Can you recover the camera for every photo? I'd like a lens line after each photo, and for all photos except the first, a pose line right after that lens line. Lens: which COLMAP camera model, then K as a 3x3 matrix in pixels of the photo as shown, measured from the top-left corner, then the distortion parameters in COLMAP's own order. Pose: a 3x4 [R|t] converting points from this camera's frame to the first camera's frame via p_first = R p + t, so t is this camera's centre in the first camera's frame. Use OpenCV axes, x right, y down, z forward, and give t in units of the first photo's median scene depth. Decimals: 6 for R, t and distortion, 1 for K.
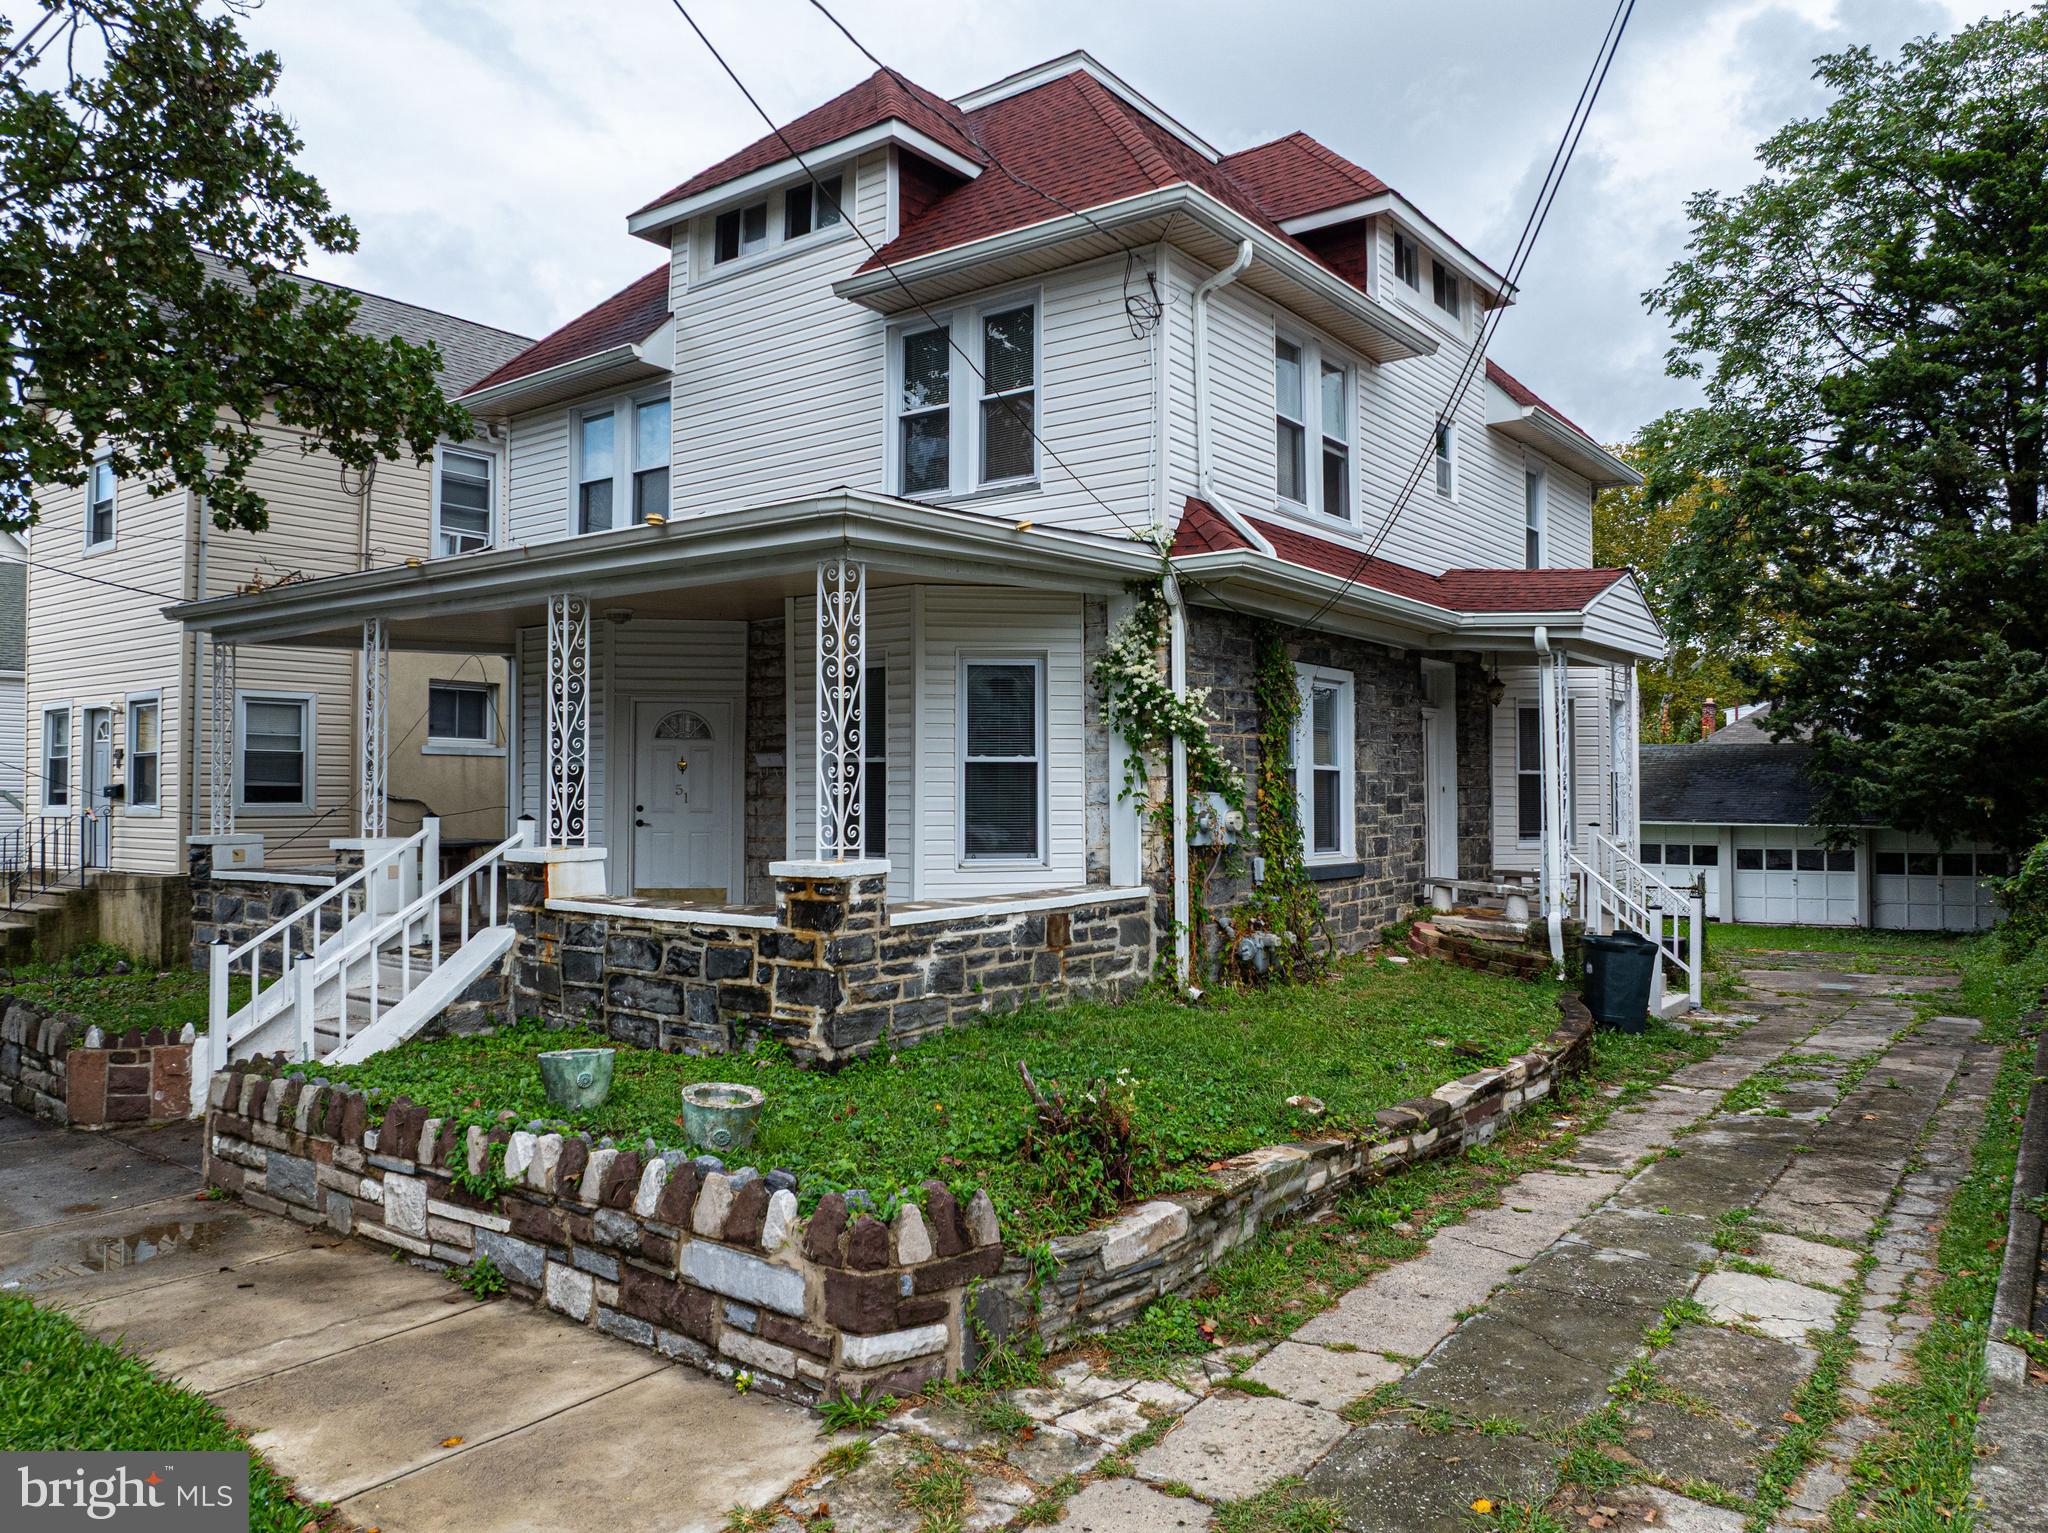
lens RADIAL K [[1443.2, 0, 1024.0], [0, 1443.2, 766.5], [0, 0, 1]] dist [-0.035097, 0.004055]
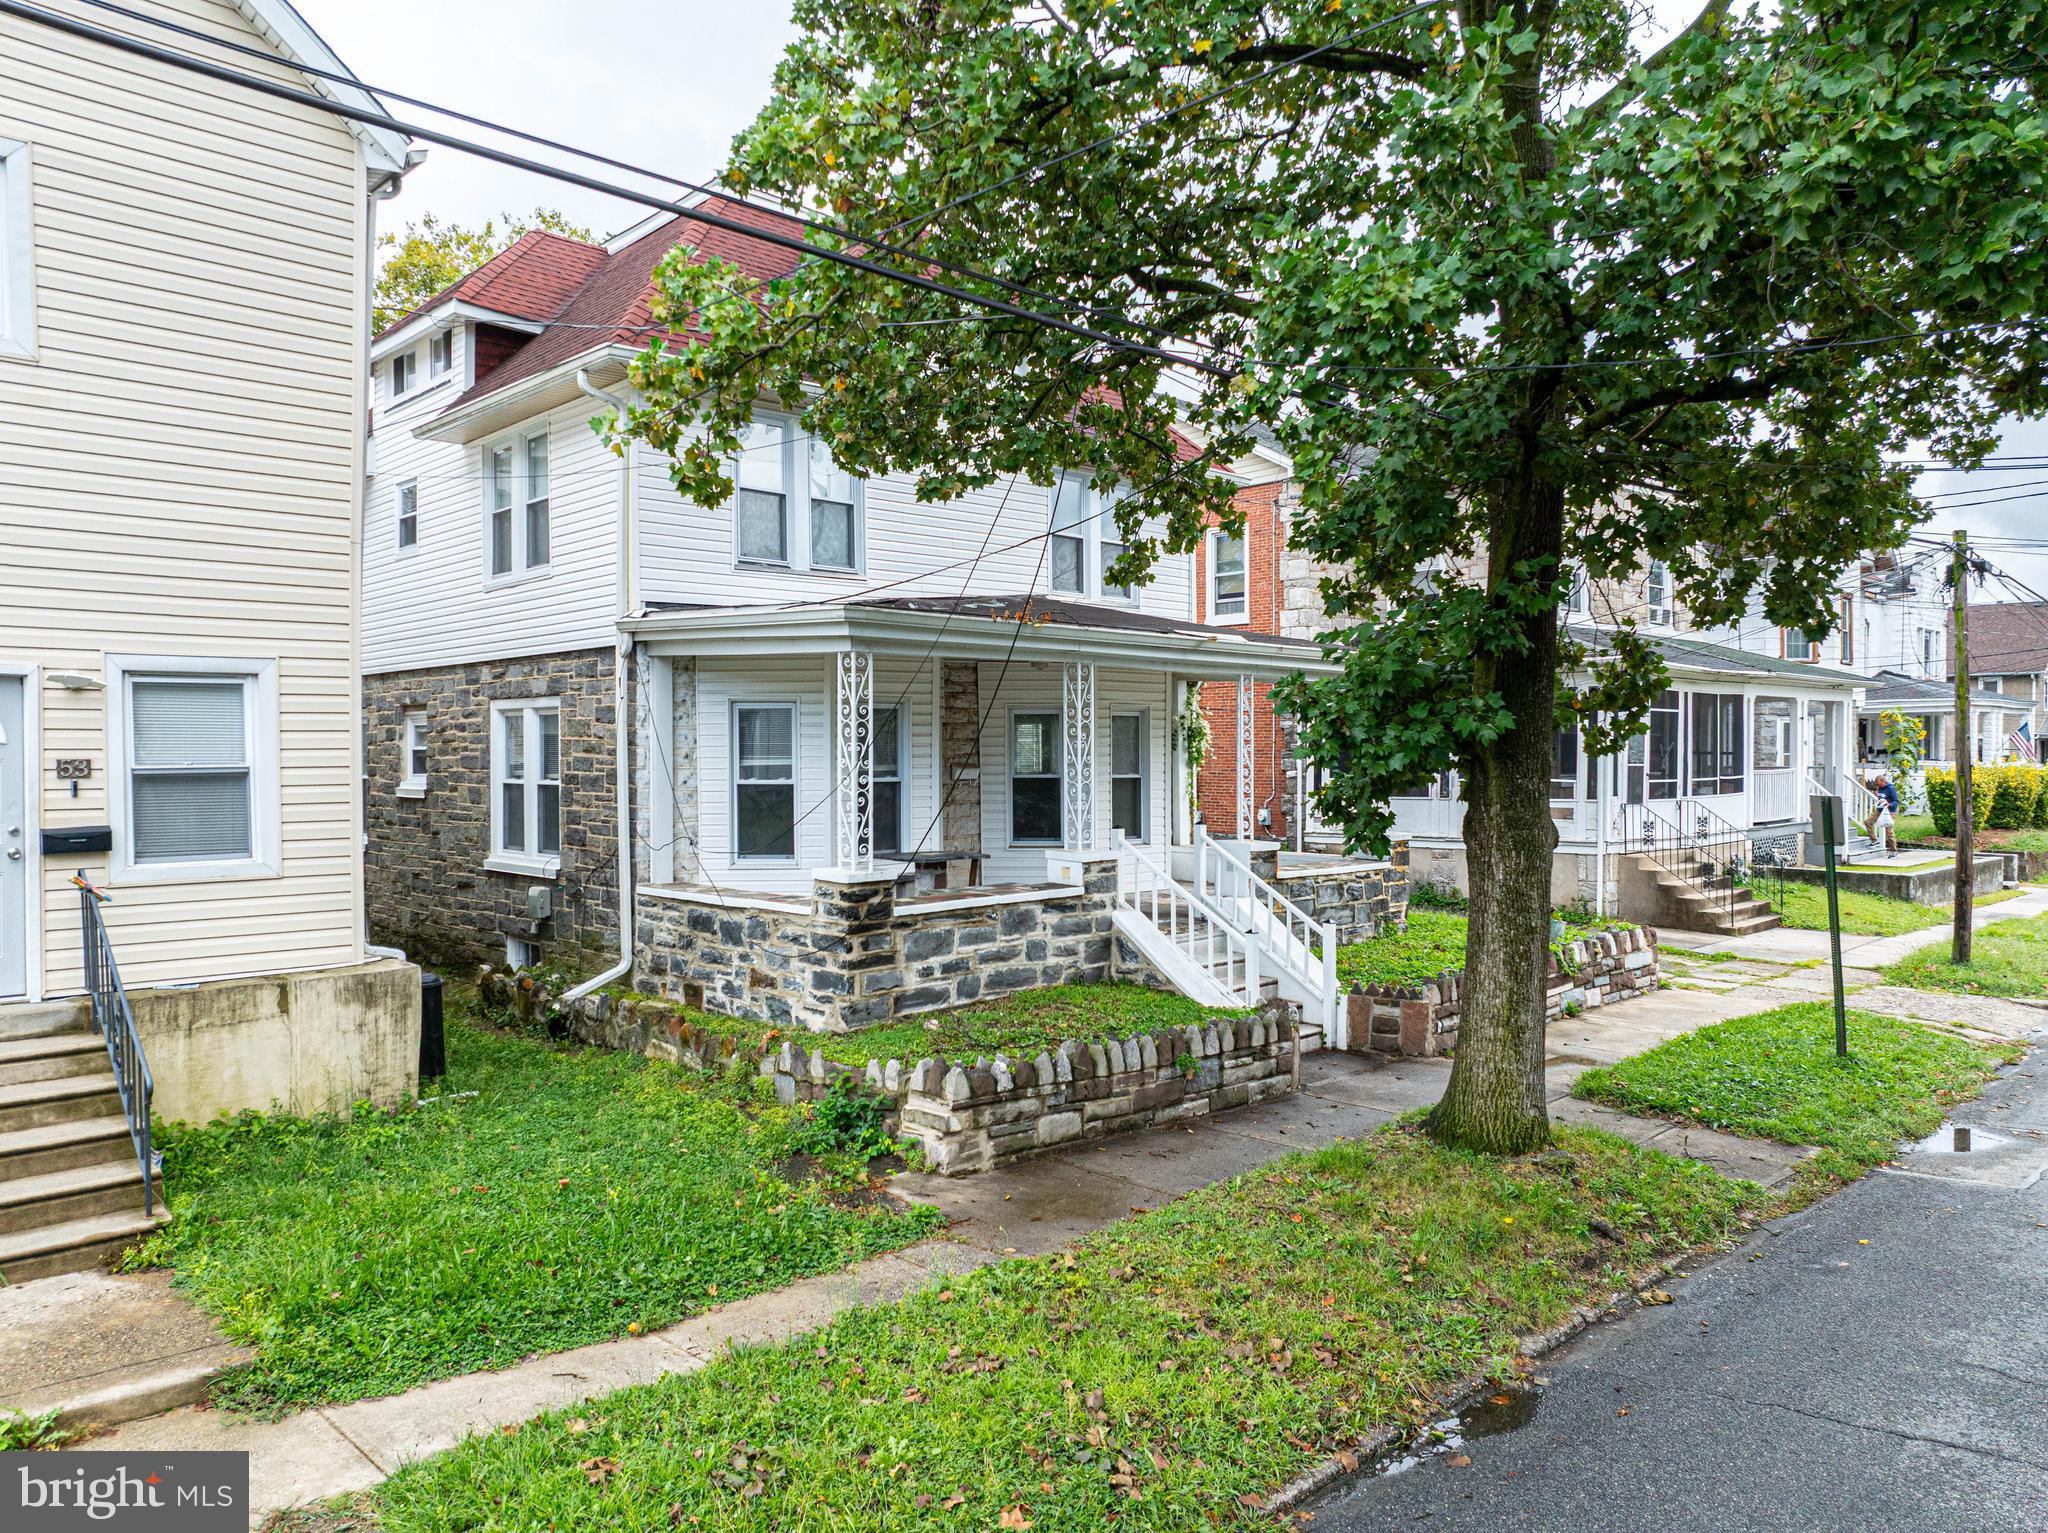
lens RADIAL K [[1423.0, 0, 1024.0], [0, 1423.0, 766.5], [0, 0, 1]] dist [-0.030085, -0.004600]
pose [[0.166553, -0.014736, 0.985922, -1.707174], [-0.021461, 0.999597, 0.018565, -0.041378], [-0.985799, -0.024251, 0.166169, 0.912497]]
